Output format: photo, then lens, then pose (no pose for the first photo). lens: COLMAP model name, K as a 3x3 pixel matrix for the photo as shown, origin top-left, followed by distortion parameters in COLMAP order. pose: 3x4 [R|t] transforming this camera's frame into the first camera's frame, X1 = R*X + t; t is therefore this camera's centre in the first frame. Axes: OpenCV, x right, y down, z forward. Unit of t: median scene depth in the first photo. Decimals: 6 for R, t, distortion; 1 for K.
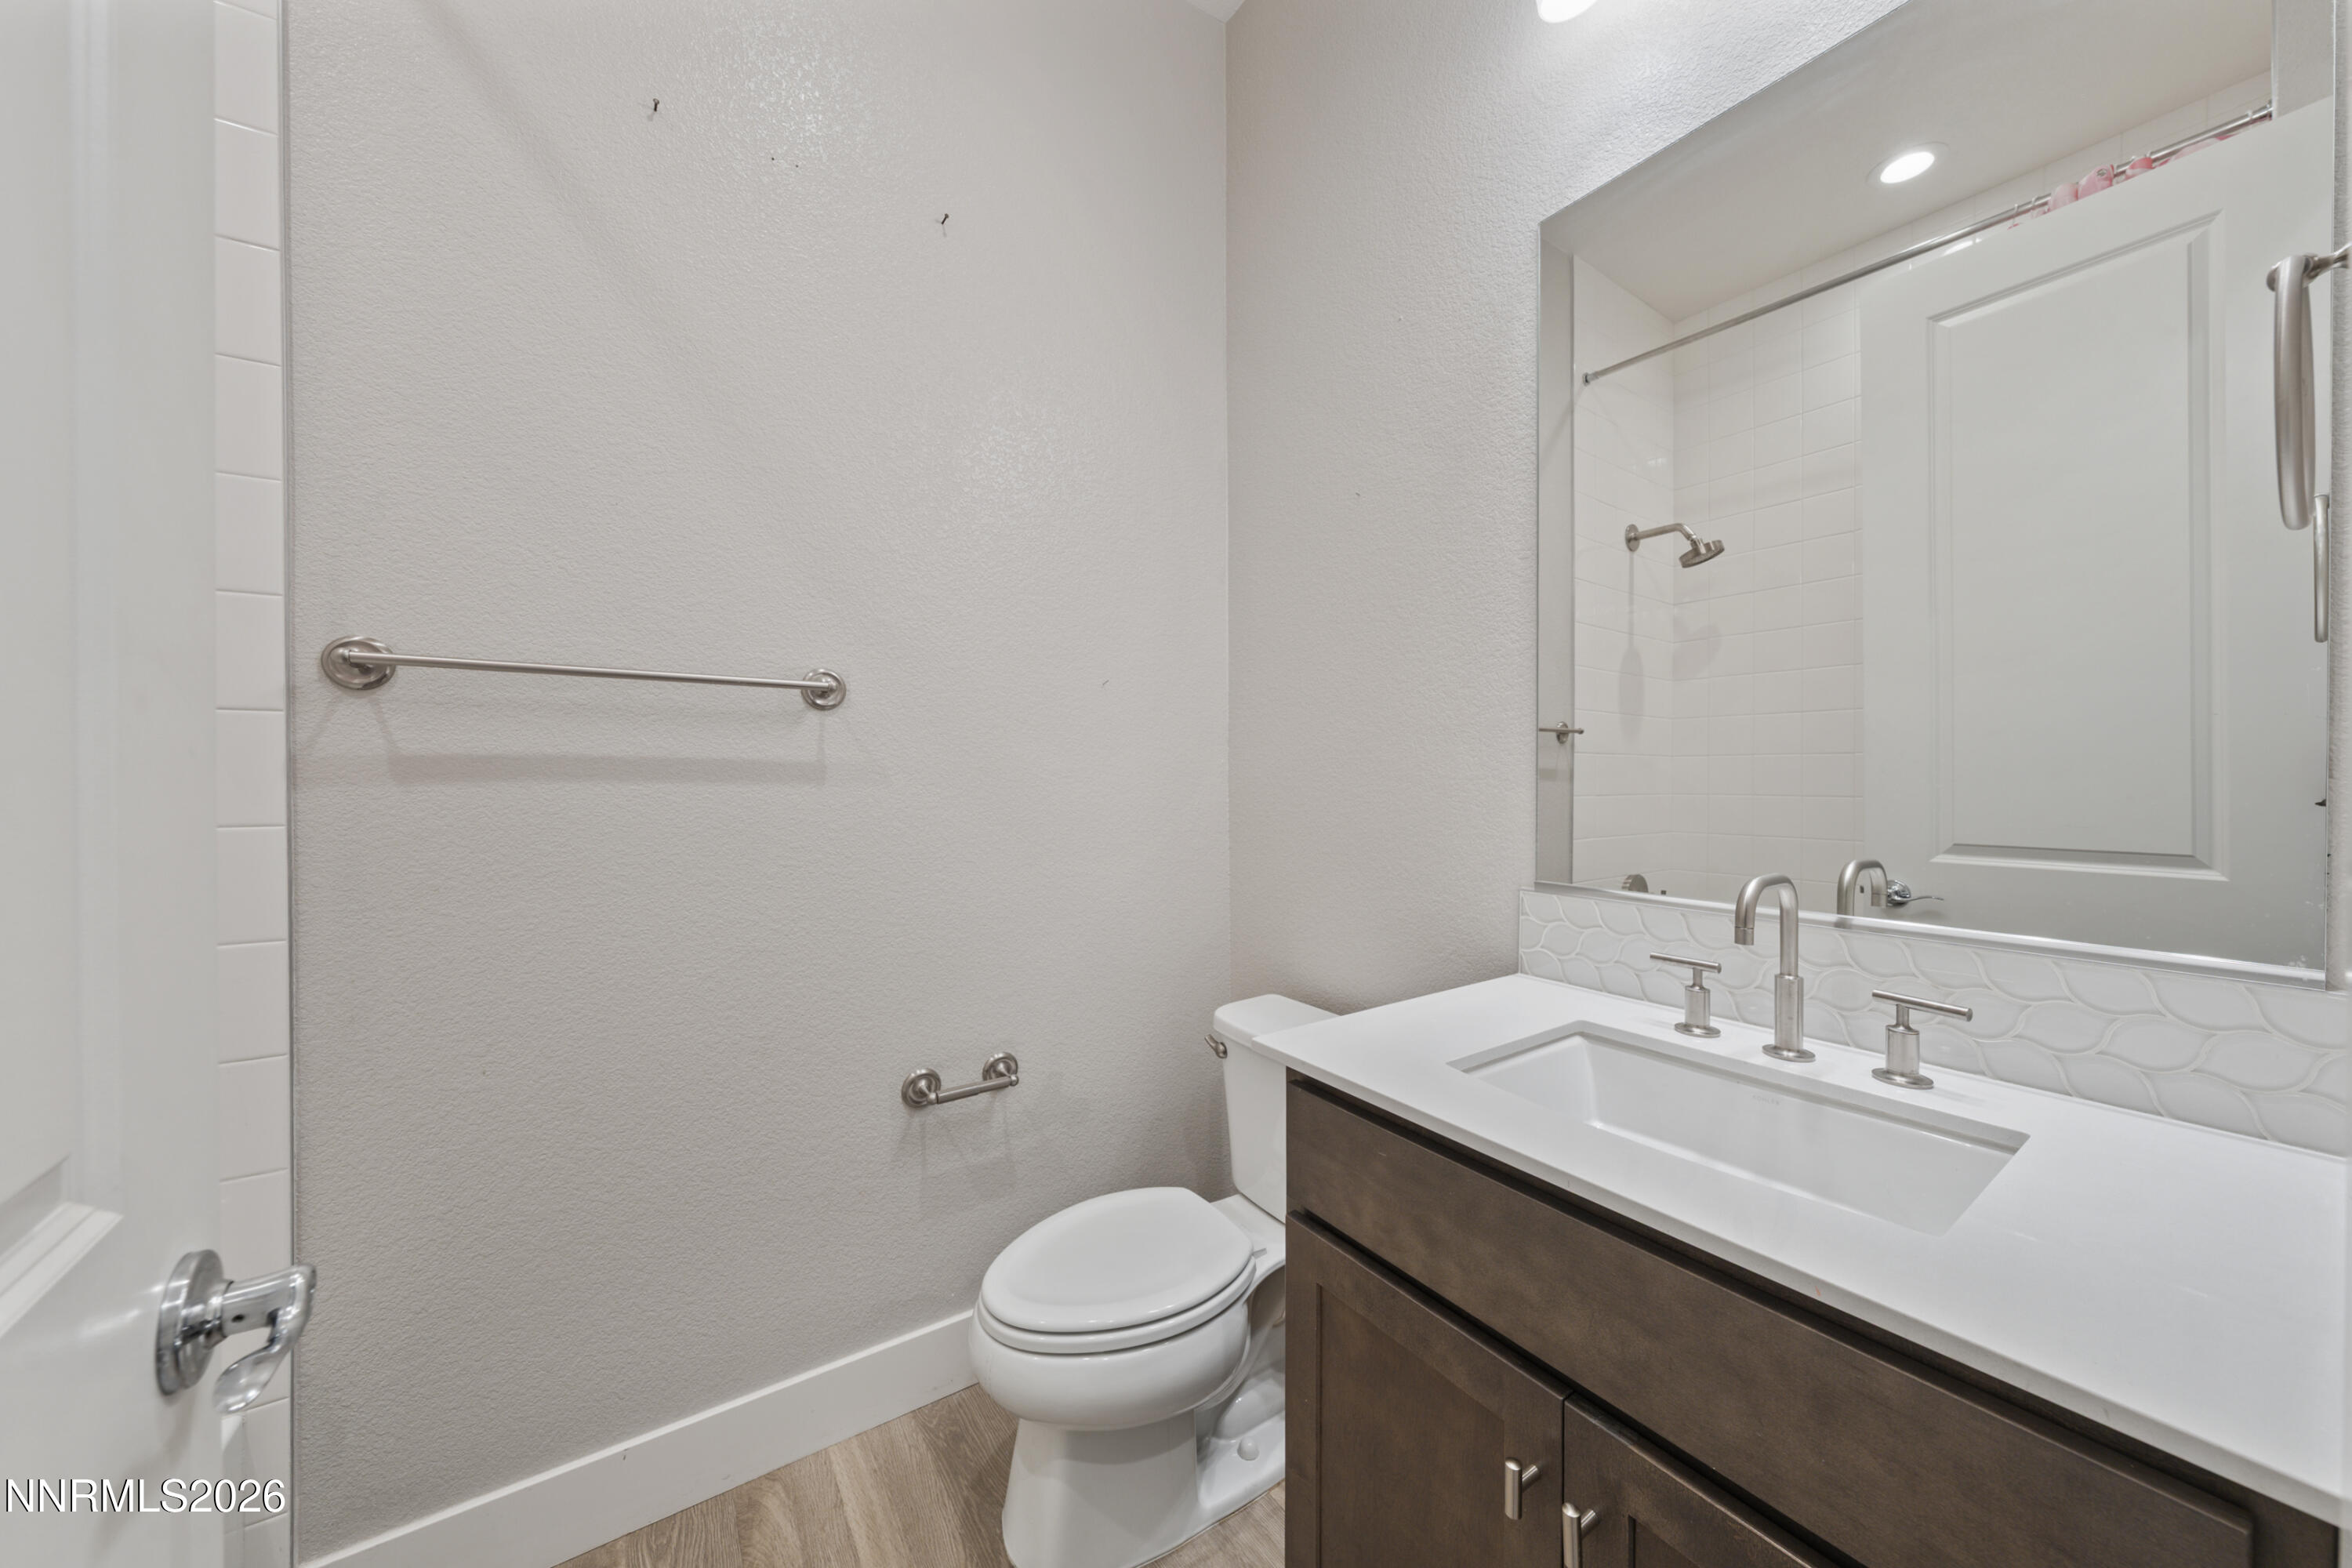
lens RADIAL K [[799.0, 0, 1189.3], [0, 799.0, 788.5], [0, 0, 1]] dist [0.001847, -0.000395]
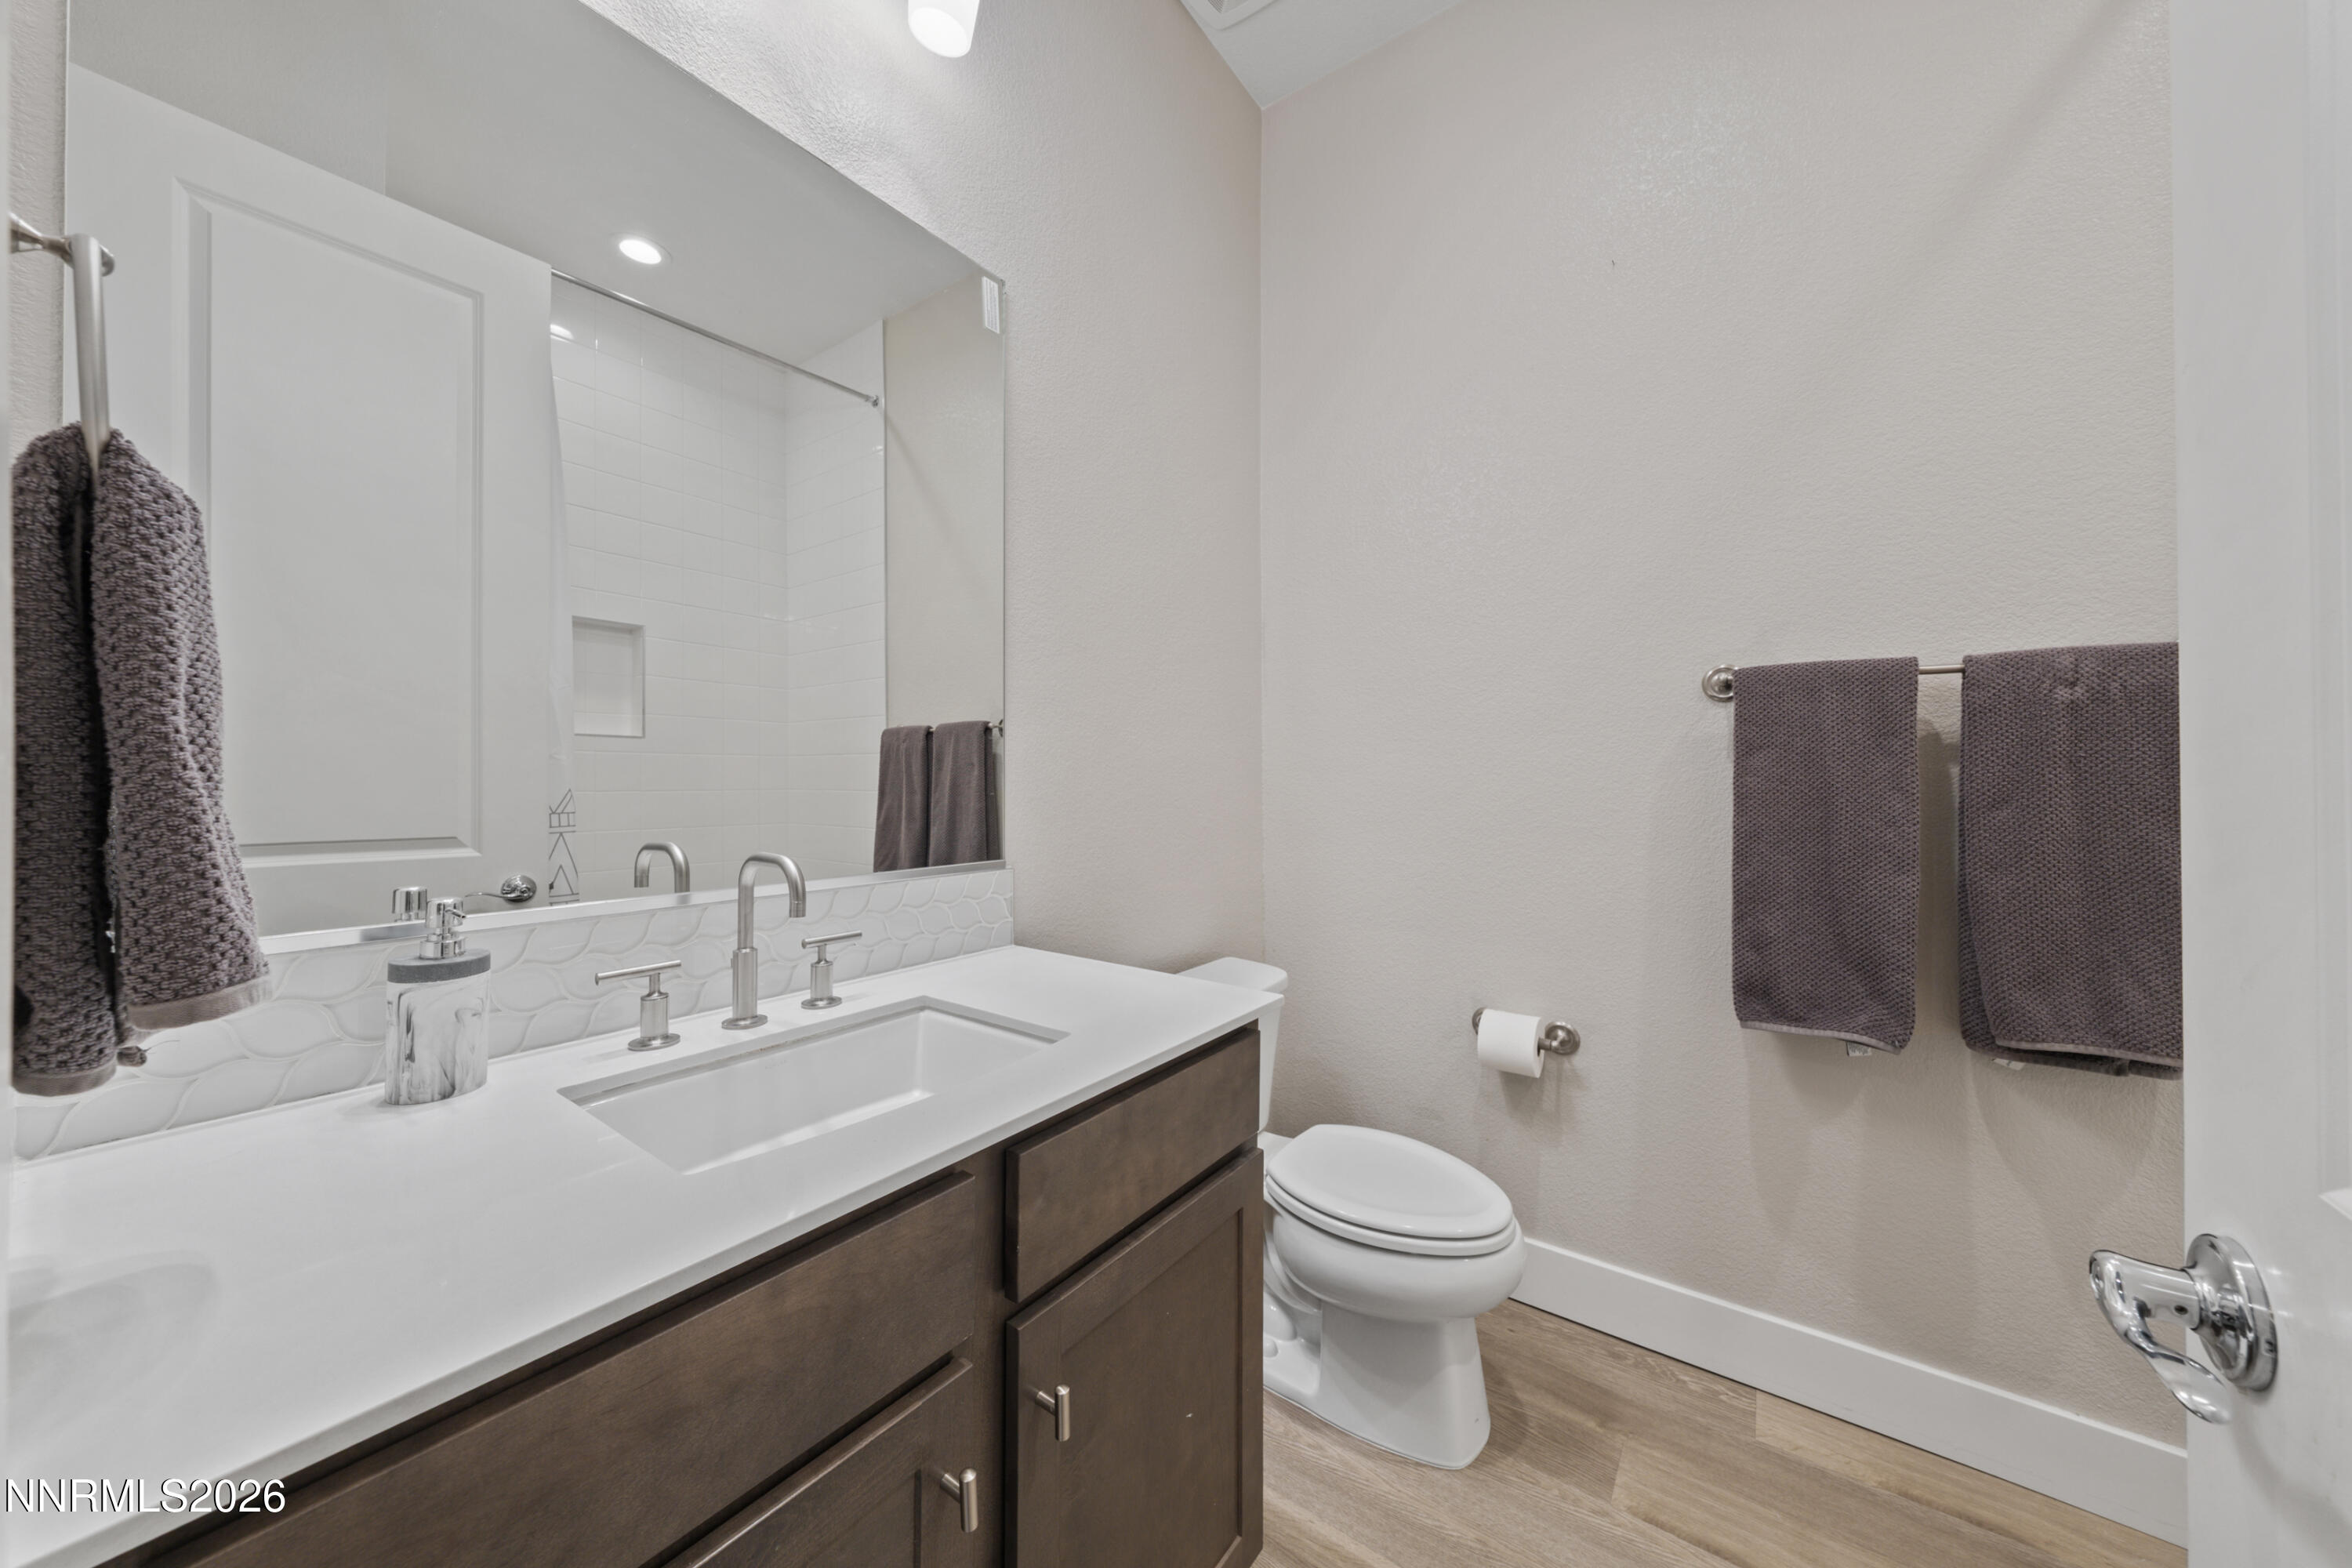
lens RADIAL K [[799.0, 0, 1177.4], [0, 799.0, 767.8], [0, 0, 1]] dist [0.001847, -0.000395]
pose [[-0.313727, 0.014865, 0.949397, -0.459765], [0.014758, 0.999833, -0.010778, 0.009837], [-0.949399, 0.010630, -0.313894, 0.783968]]
